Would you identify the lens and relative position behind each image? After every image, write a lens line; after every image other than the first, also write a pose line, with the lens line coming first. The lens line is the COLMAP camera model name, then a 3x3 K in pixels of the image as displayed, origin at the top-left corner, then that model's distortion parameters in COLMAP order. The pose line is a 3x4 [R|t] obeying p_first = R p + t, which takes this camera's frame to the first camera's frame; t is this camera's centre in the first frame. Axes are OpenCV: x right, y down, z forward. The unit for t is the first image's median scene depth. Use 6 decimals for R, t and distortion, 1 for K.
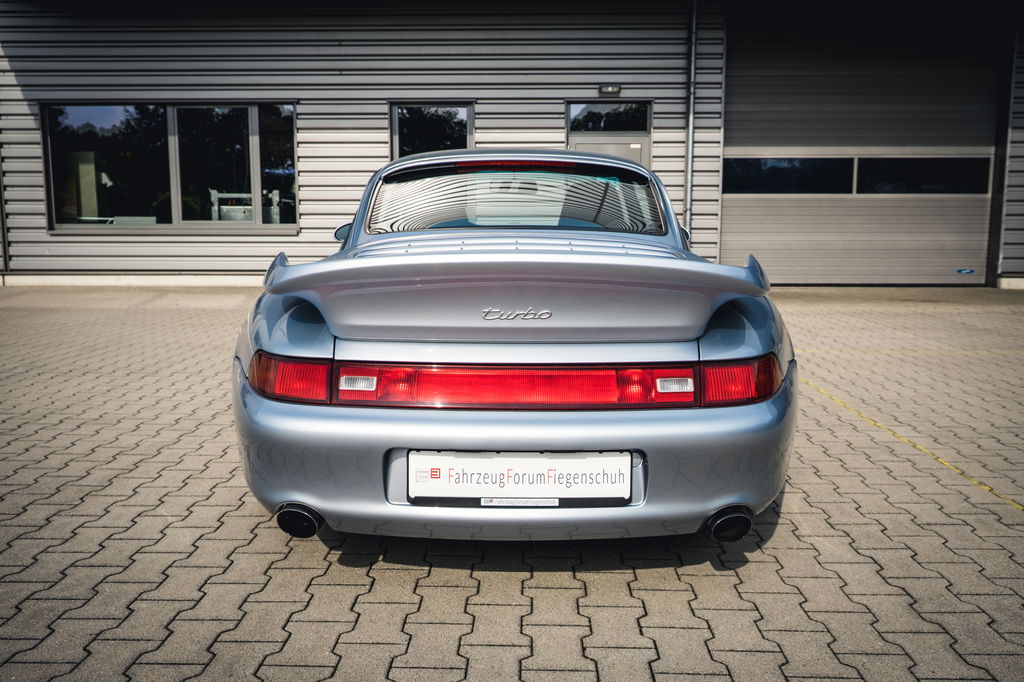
lens RADIAL K [[812.5, 0, 518.3], [0, 812.5, 331.0], [0, 0, 1]] dist [-0.005159, 0.006534]
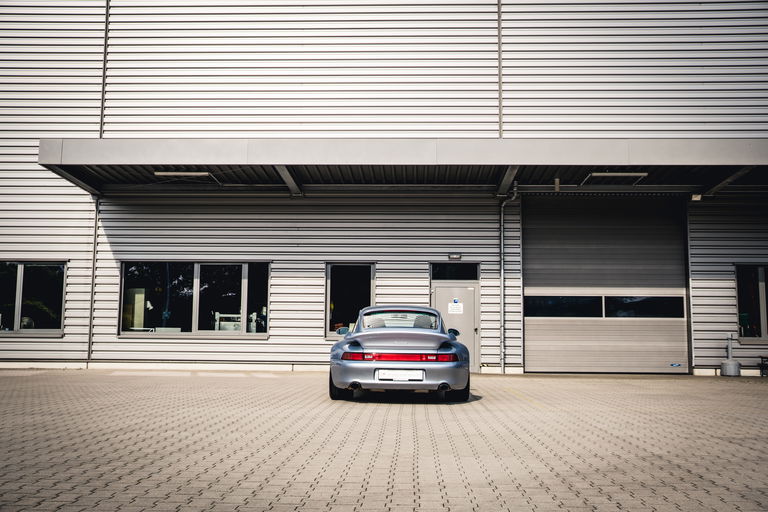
lens RADIAL K [[810.2, 0, 383.4], [0, 810.2, 255.6], [0, 0, 1]] dist [-0.025342, 0.000000]
pose [[0.999733, 0.005953, -0.022315, 0.000219], [-0.011041, 0.971839, -0.235388, 0.103801], [0.020285, 0.235572, 0.971645, -0.654909]]
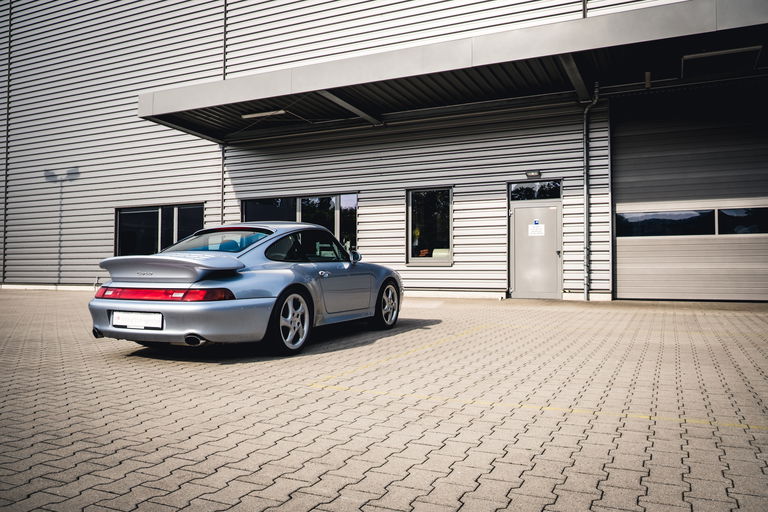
lens RADIAL K [[600.7, 0, 387.7], [0, 600.7, 250.0], [0, 0, 1]] dist [-0.025848, 0.001459]
pose [[0.913597, -0.016070, -0.406303, 0.321113], [-0.047701, 0.988084, -0.146340, 0.033124], [0.403813, 0.153077, 0.901944, -0.143551]]
